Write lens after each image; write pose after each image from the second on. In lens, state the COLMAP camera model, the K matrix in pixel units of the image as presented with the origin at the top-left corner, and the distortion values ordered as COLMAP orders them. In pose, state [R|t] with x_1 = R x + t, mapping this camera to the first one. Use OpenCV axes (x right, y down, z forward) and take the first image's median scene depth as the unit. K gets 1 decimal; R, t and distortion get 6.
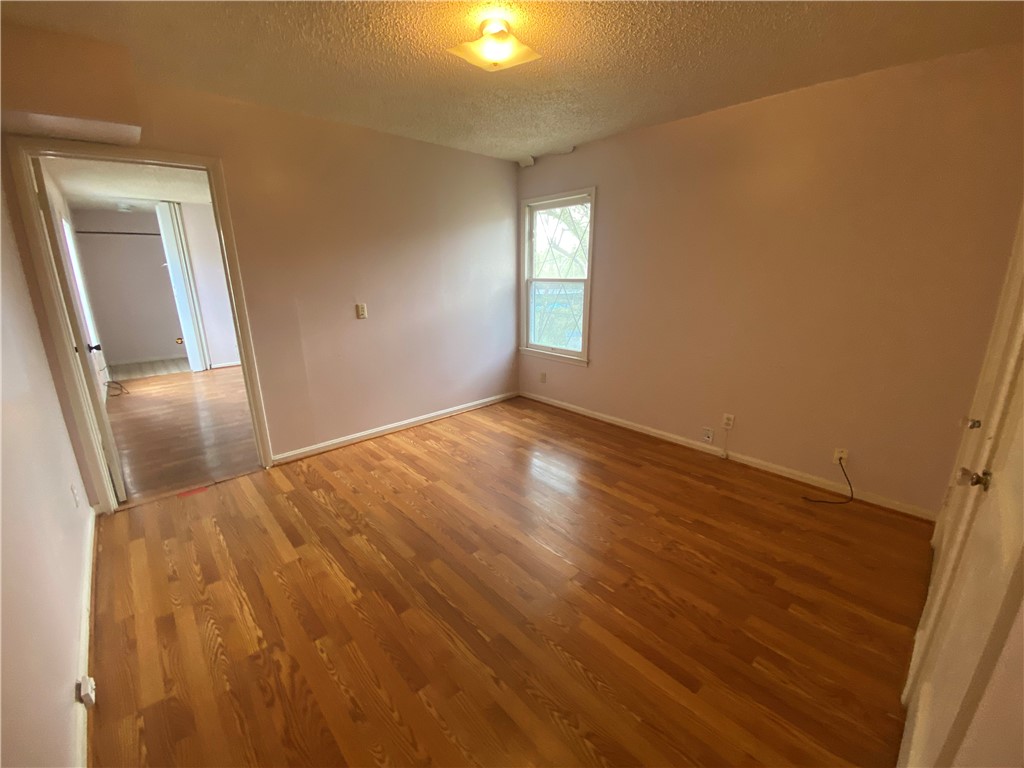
lens RADIAL K [[410.9, 0, 510.8], [0, 410.9, 383.0], [0, 0, 1]] dist [0.027536, -0.024991]
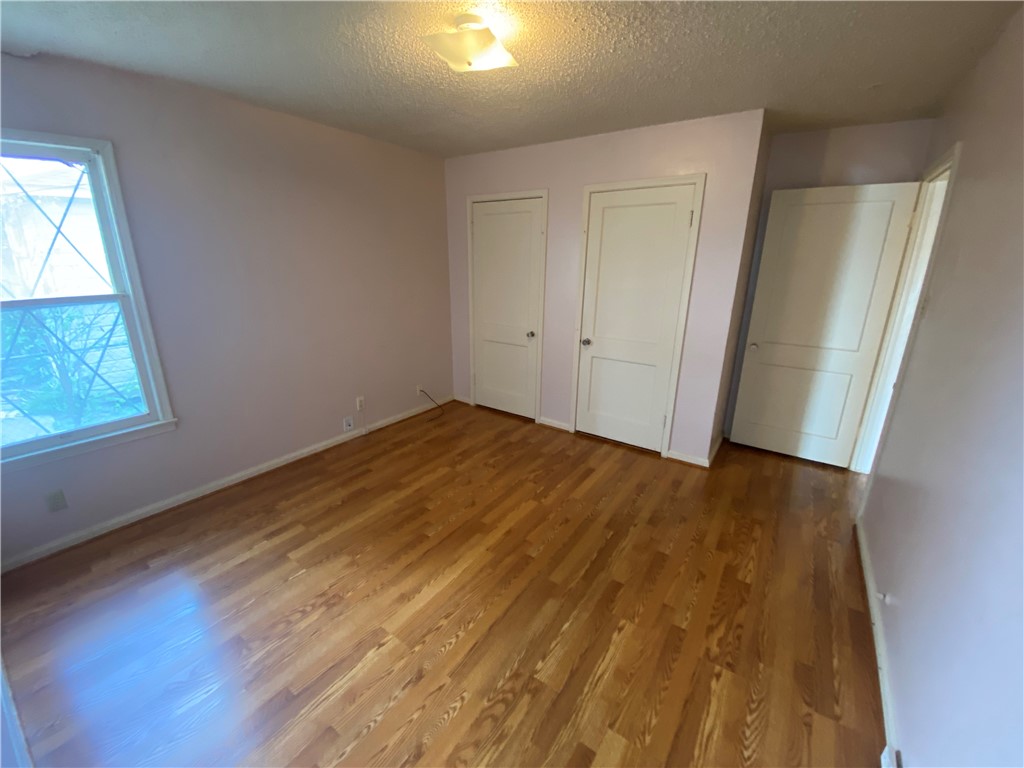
lens RADIAL K [[410.9, 0, 510.8], [0, 410.9, 383.0], [0, 0, 1]] dist [0.027536, -0.024991]
pose [[-0.211555, -0.278287, 0.936910, -0.886839], [0.253351, 0.910226, 0.327568, -0.323059], [-0.943958, 0.306666, -0.122059, 0.992438]]
